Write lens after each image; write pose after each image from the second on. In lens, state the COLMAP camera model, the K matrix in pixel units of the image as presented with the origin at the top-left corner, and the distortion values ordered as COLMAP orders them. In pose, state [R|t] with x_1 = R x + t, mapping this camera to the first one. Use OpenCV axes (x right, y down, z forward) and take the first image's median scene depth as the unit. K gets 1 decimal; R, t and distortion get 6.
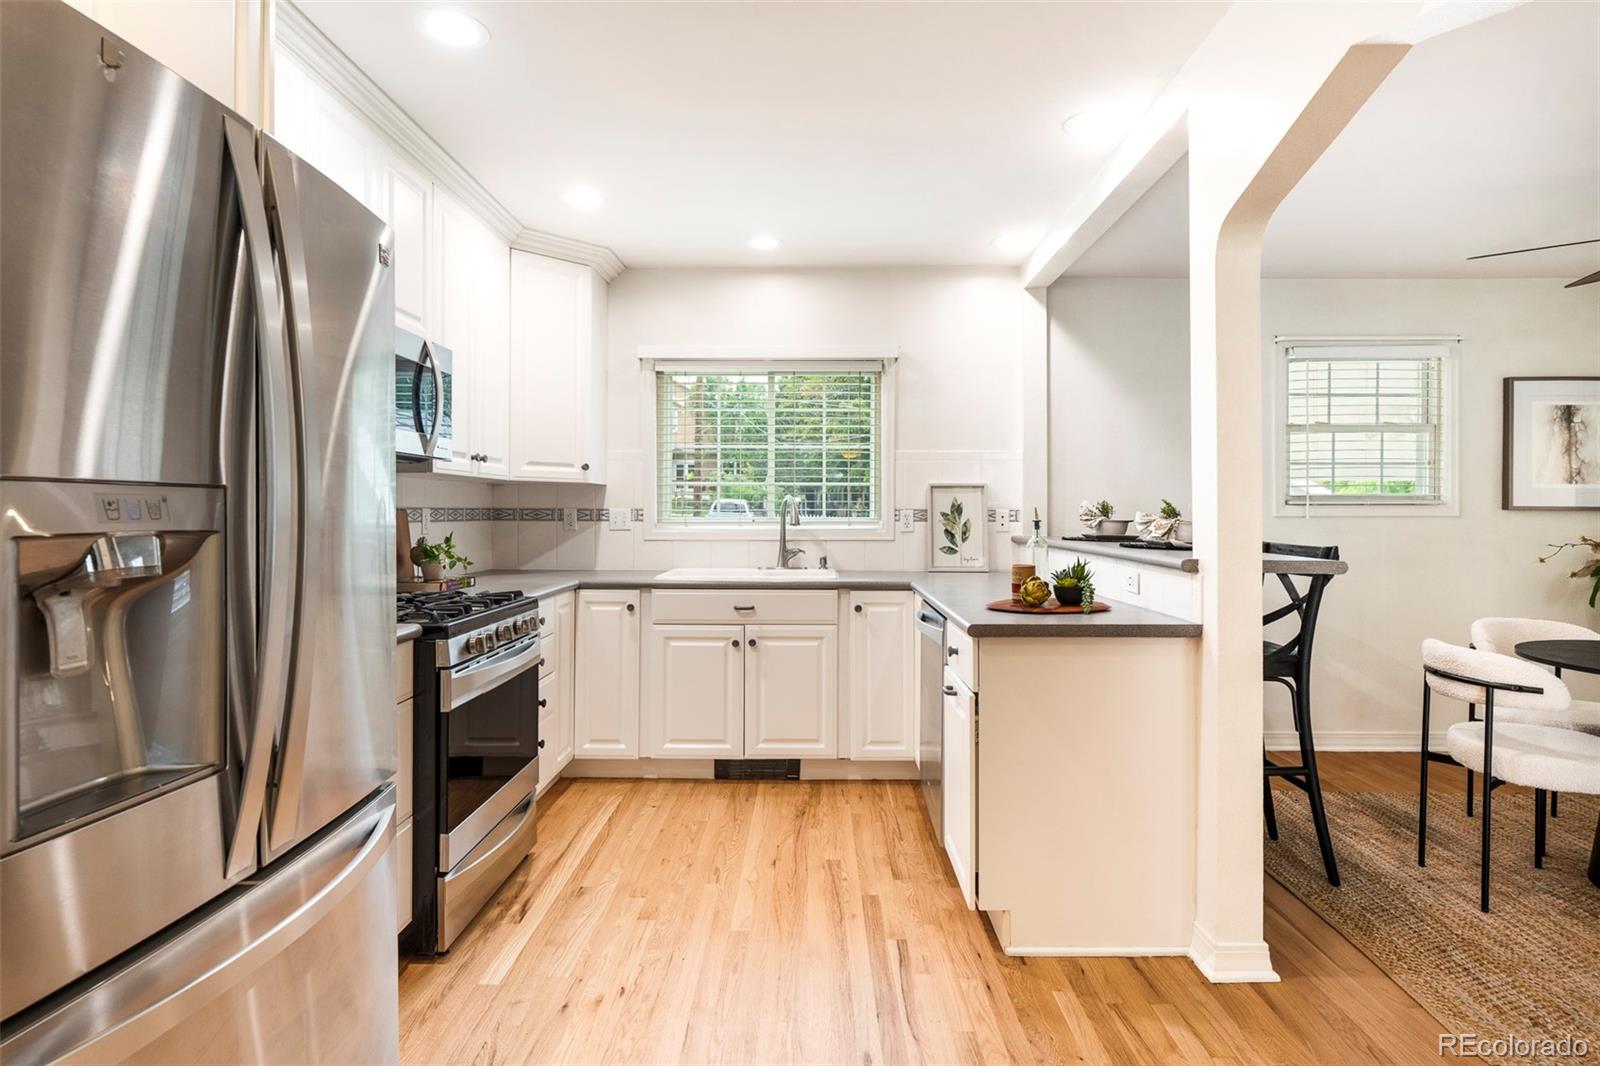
lens RADIAL K [[843.4, 0, 804.0], [0, 843.4, 513.7], [0, 0, 1]] dist [-0.004226, 0.000119]
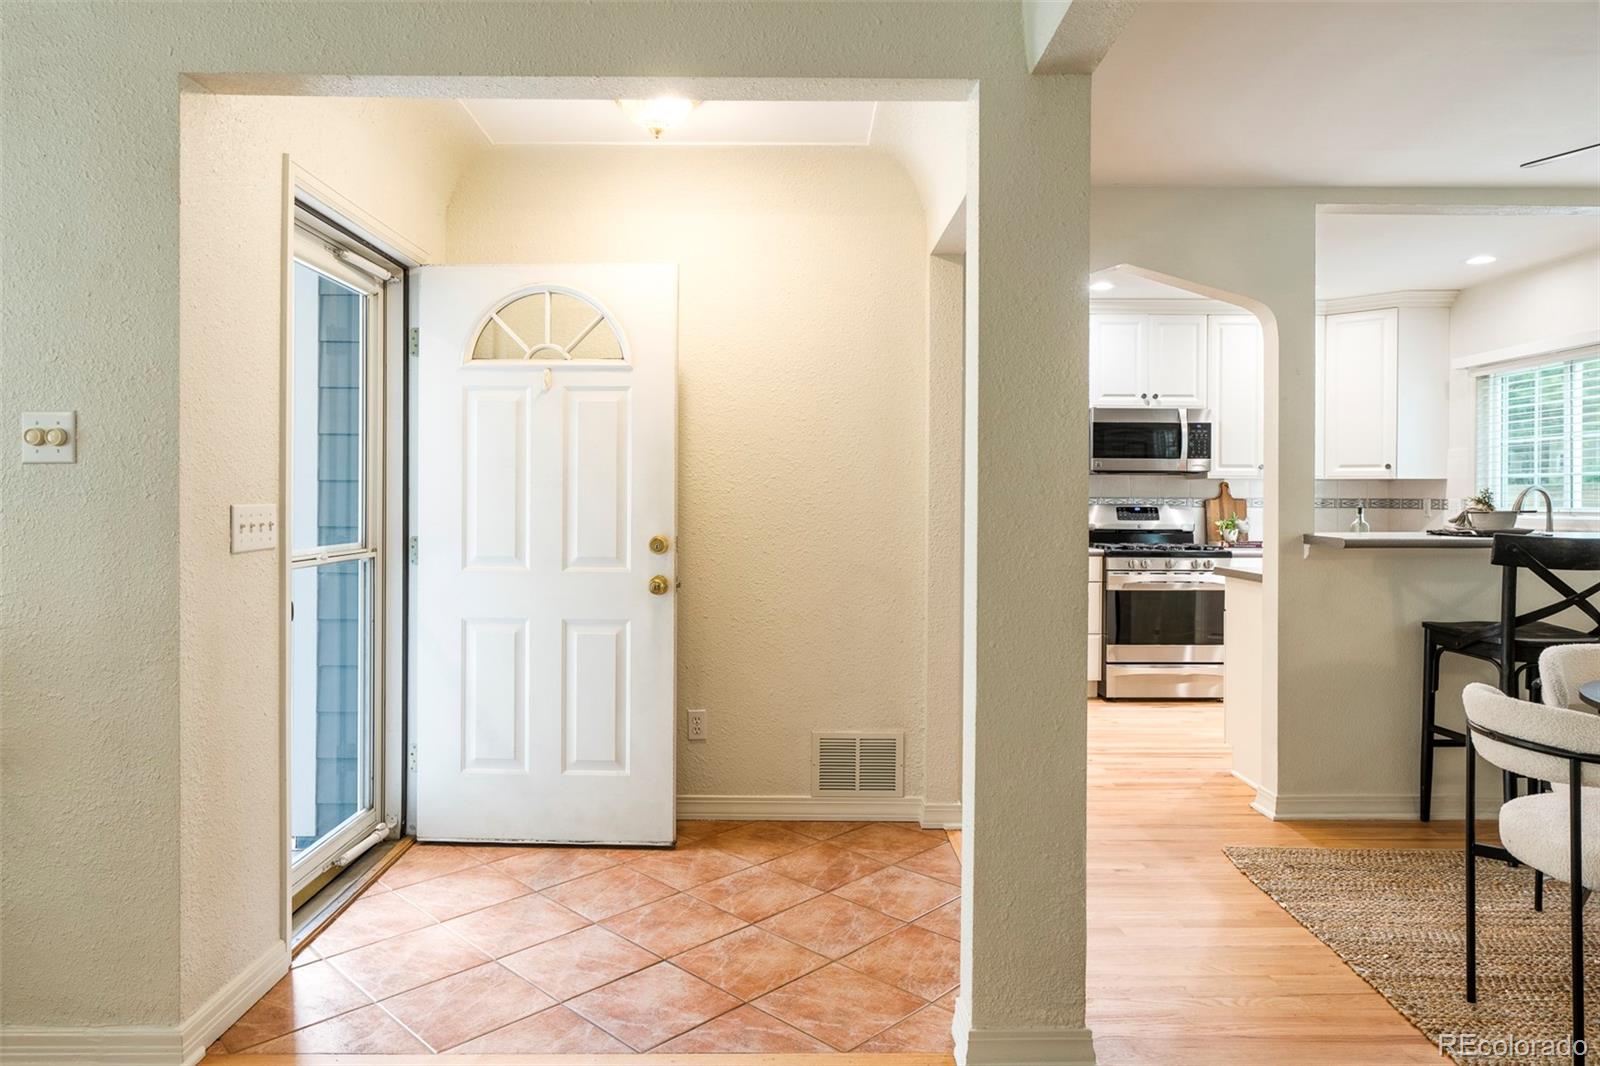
lens RADIAL K [[998.7, 0, 795.1], [0, 998.7, 503.6], [0, 0, 1]] dist [-0.000465, 0.000066]
pose [[0.020974, 0.003858, -0.999773, 1.320678], [-0.005239, 0.999979, 0.003749, -0.000034], [0.999766, 0.005159, 0.020994, 0.074775]]
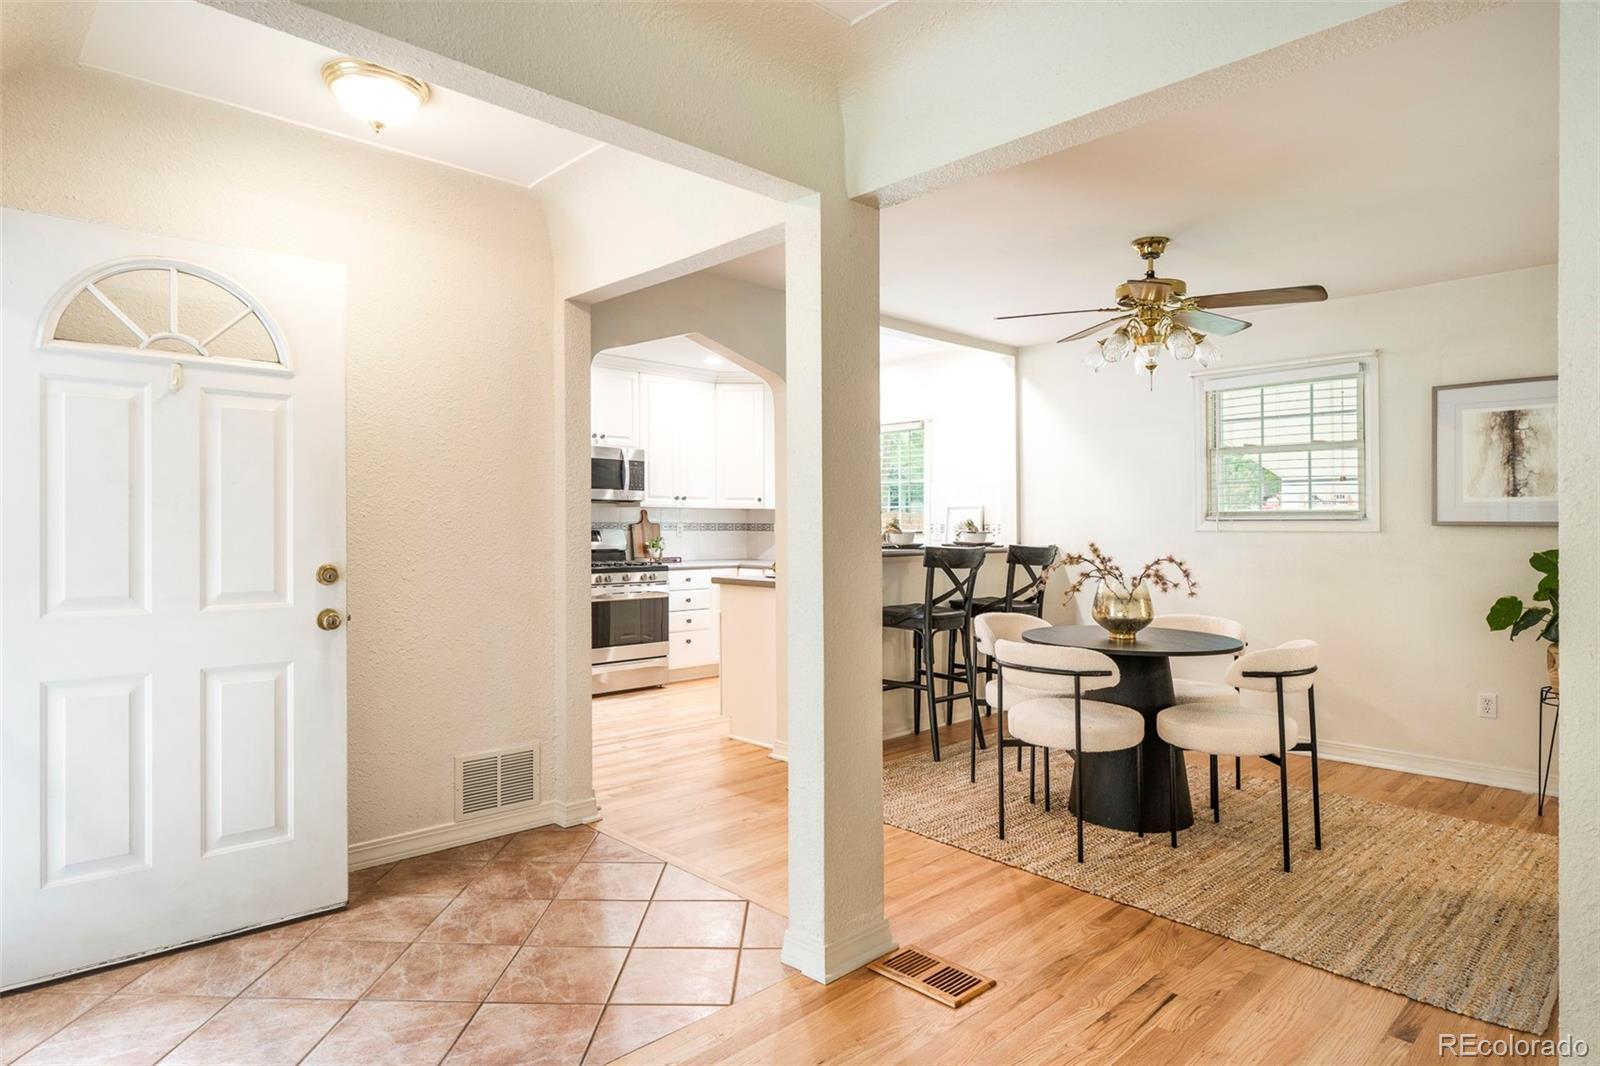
lens RADIAL K [[910.4, 0, 796.1], [0, 910.4, 520.7], [0, 0, 1]] dist [0.001785, 0.000536]
pose [[0.701202, -0.001971, -0.712960, 1.209539], [-0.004453, 0.999965, -0.007144, 0.001072], [0.712949, 0.008184, 0.701168, -0.279983]]
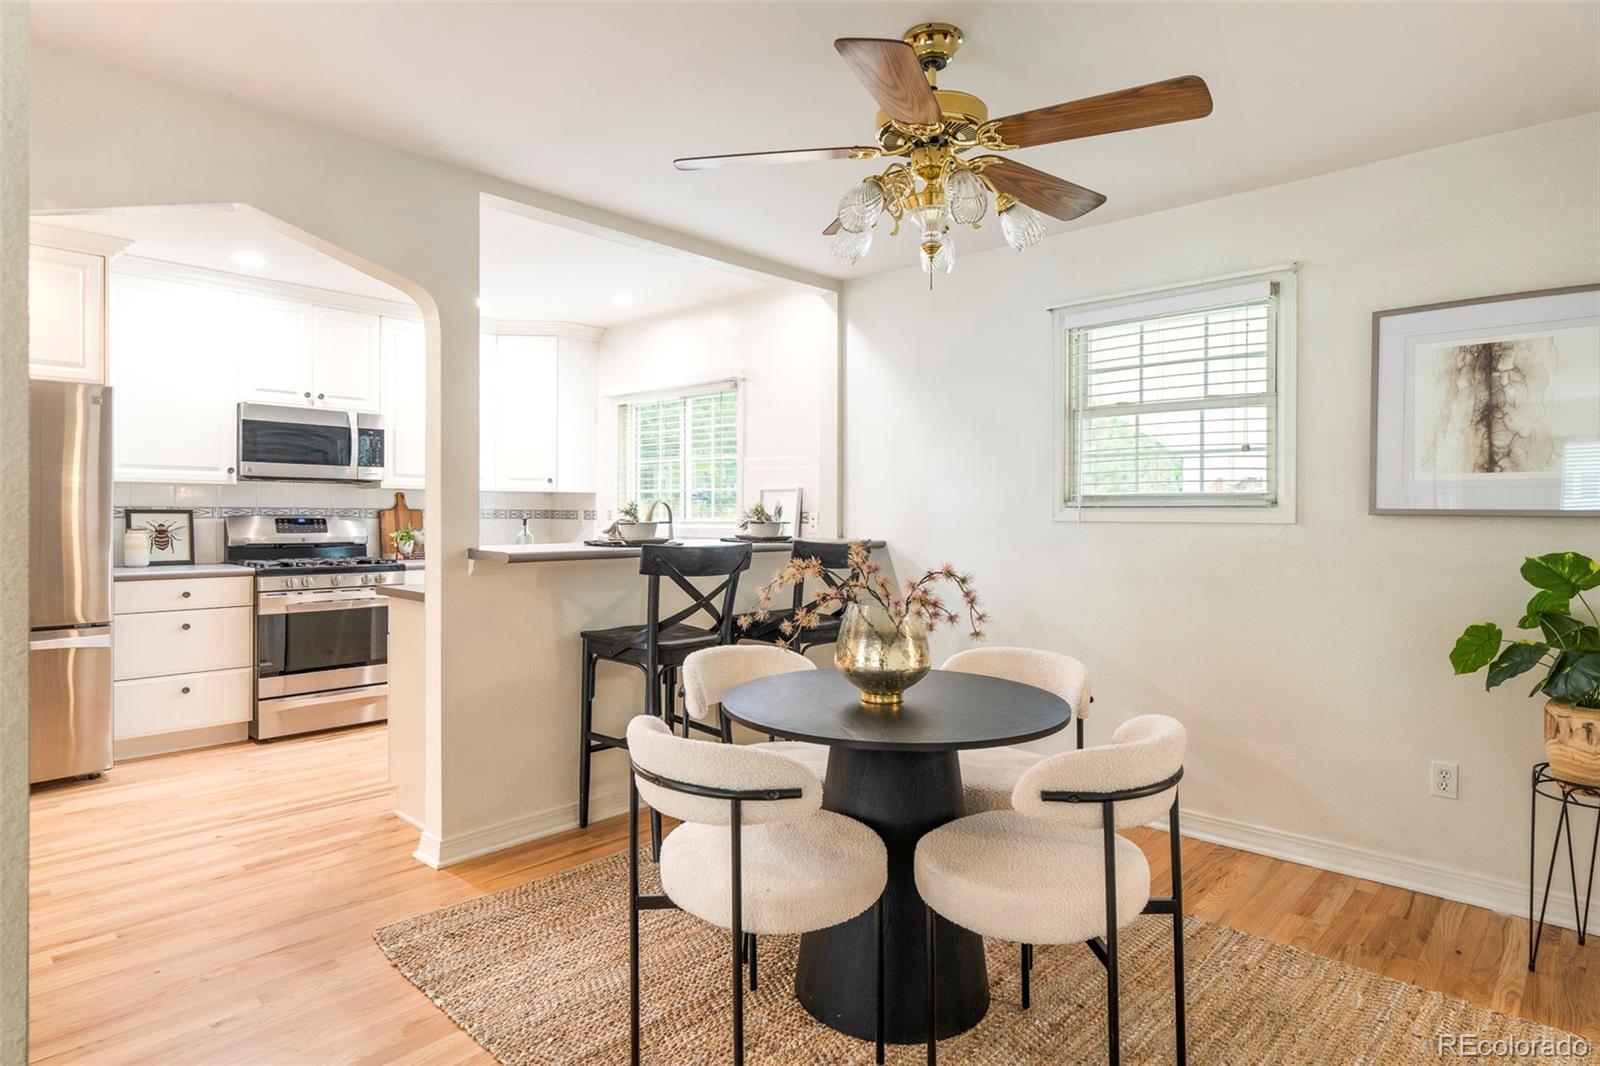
lens RADIAL K [[878.2, 0, 797.0], [0, 878.2, 527.4], [0, 0, 1]] dist [-0.002812, 0.000862]
pose [[0.738711, 0.014827, -0.673859, 1.095806], [-0.007045, 0.999873, 0.014277, -0.001336], [0.673985, -0.005799, 0.738722, 0.214593]]
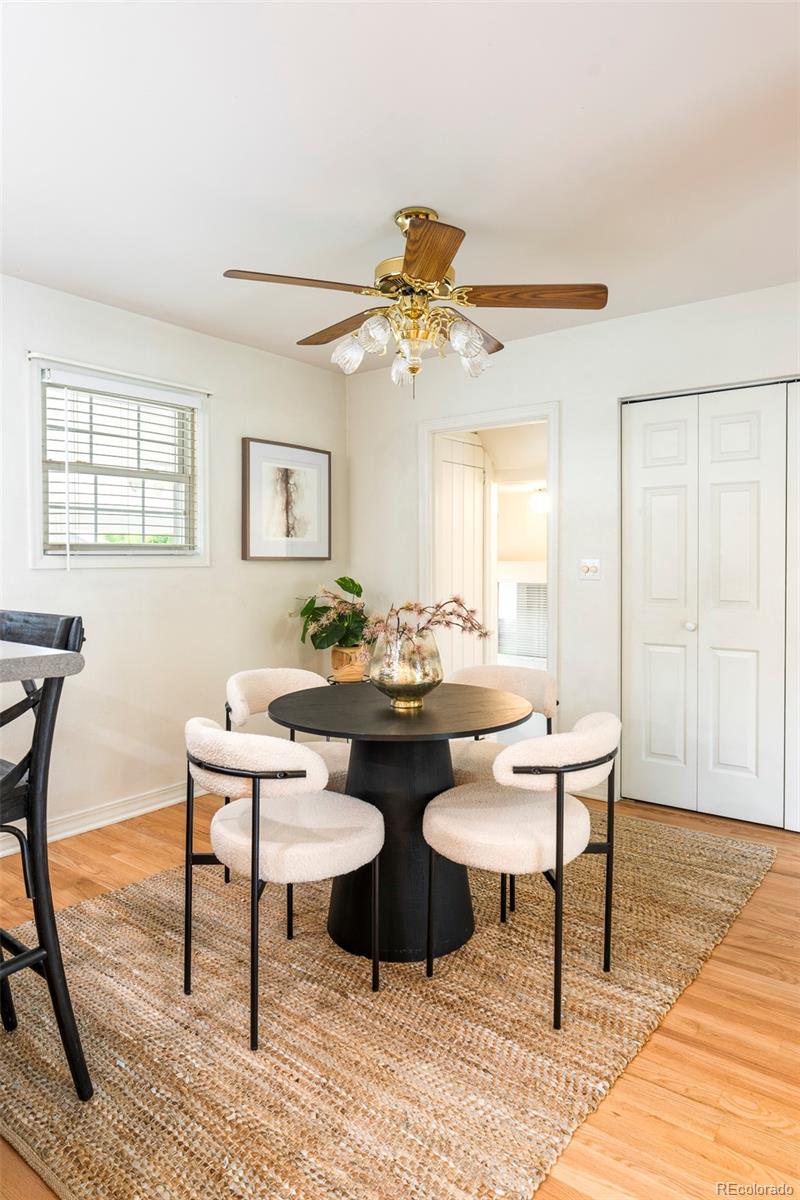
lens RADIAL K [[728.5, 0, 400.5], [0, 728.5, 574.7], [0, 0, 1]] dist [-0.003672, 0.002435]
pose [[0.595112, -0.018989, 0.803419, 0.226699], [0.004159, 0.999780, 0.020550, -0.004559], [-0.803632, -0.008888, 0.595060, 0.318192]]
